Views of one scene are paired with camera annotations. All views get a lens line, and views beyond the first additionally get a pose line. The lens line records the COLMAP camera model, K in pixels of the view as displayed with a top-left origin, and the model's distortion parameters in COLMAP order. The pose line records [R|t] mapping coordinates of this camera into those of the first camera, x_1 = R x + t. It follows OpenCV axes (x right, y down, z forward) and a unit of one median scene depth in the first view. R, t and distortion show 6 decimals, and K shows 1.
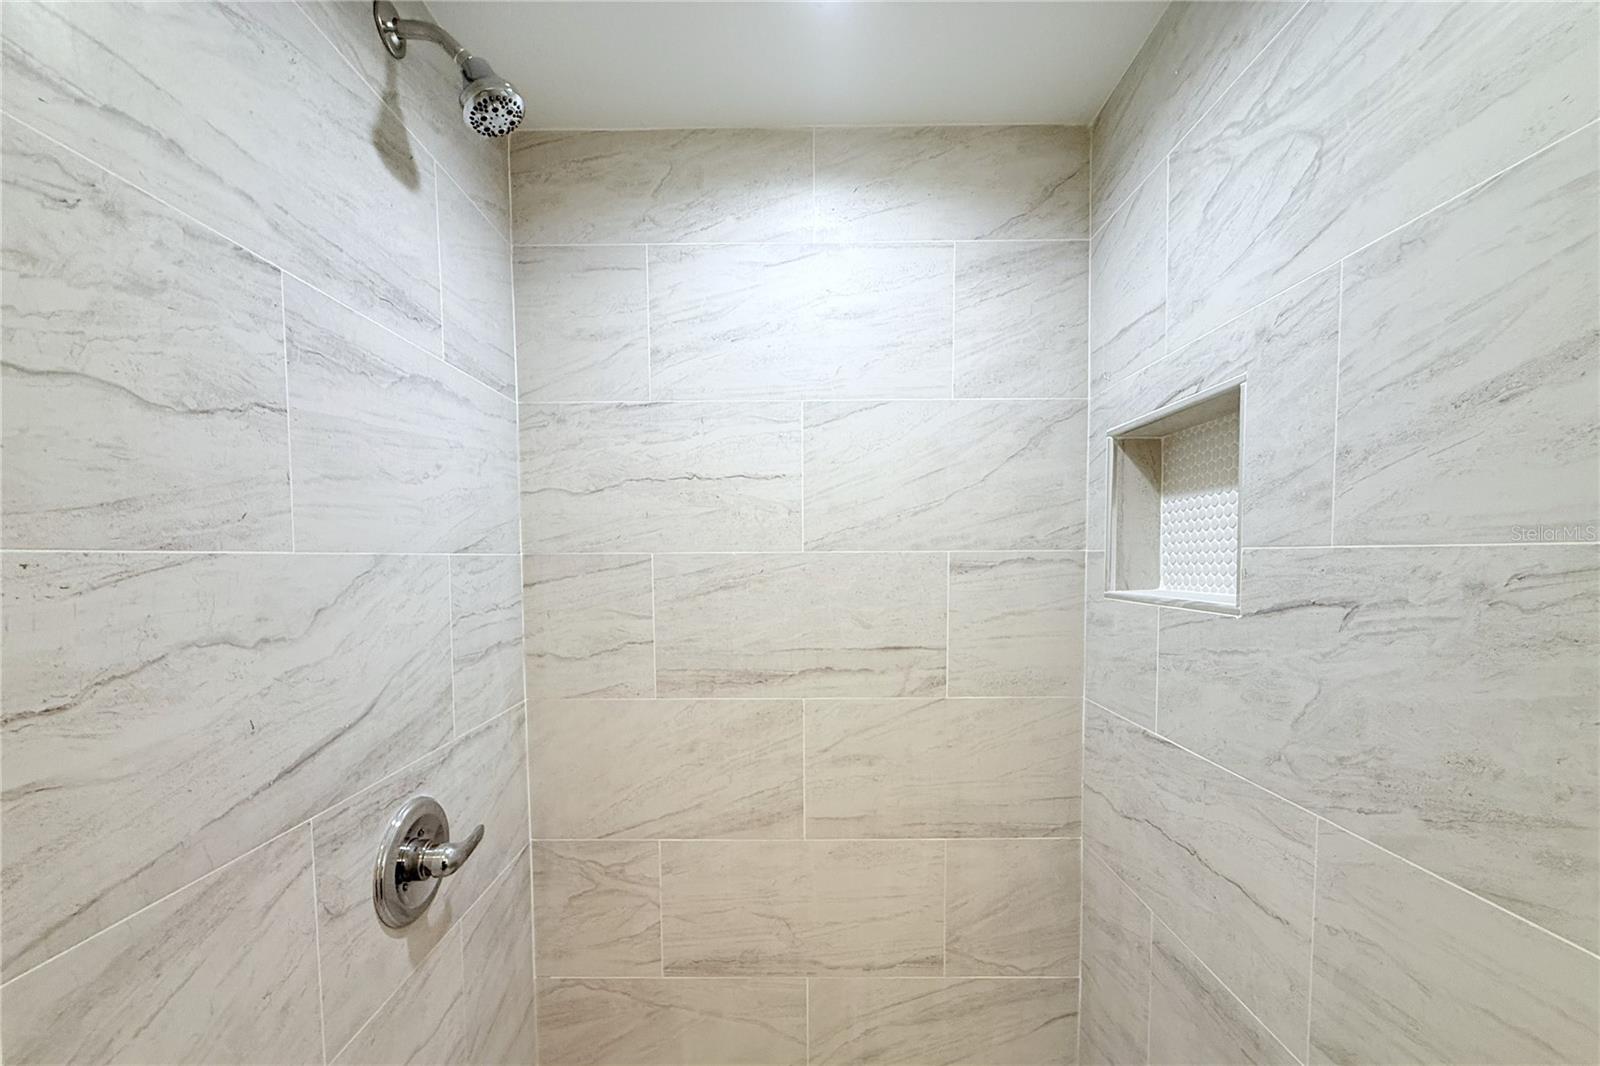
lens RADIAL K [[645.9, 0, 884.3], [0, 645.9, 620.7], [0, 0, 1]] dist [-0.000284, -0.000107]
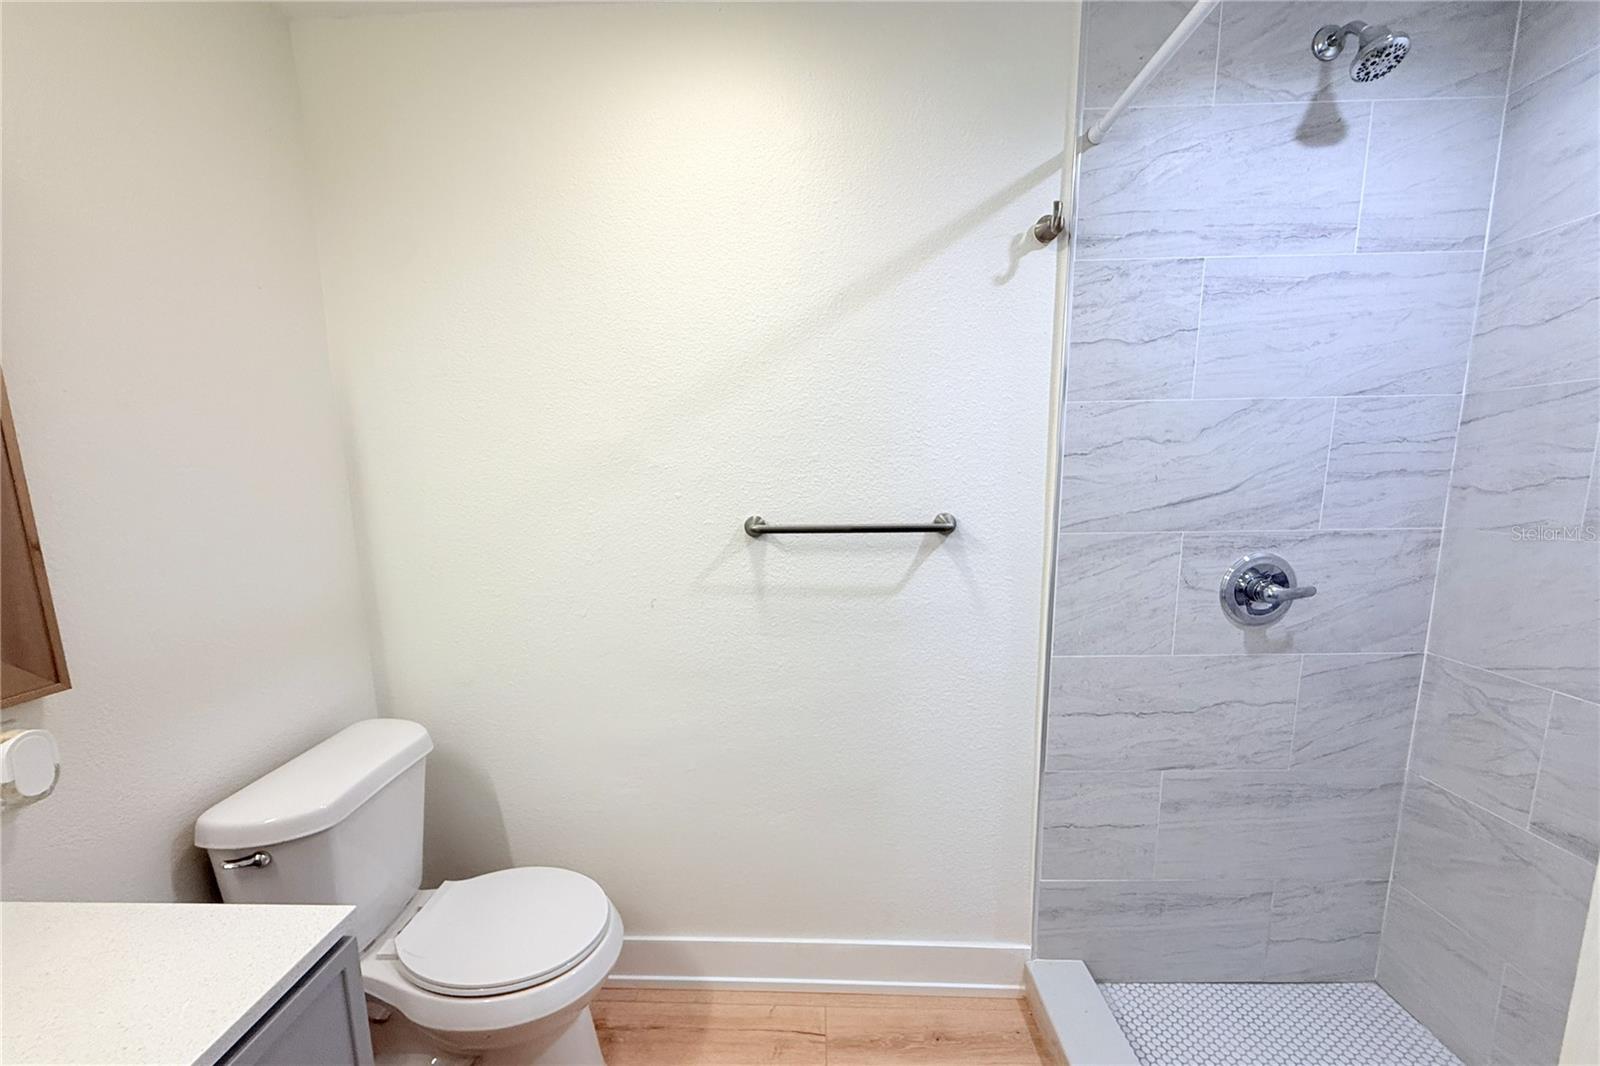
lens RADIAL K [[645.9, 0, 801.9], [0, 645.9, 541.2], [0, 0, 1]] dist [-0.000284, -0.000107]
pose [[-0.017027, 0.124079, -0.992126, 0.878791], [-0.062369, 0.990206, 0.124909, 0.118499], [0.997908, 0.064004, -0.009121, -0.136042]]
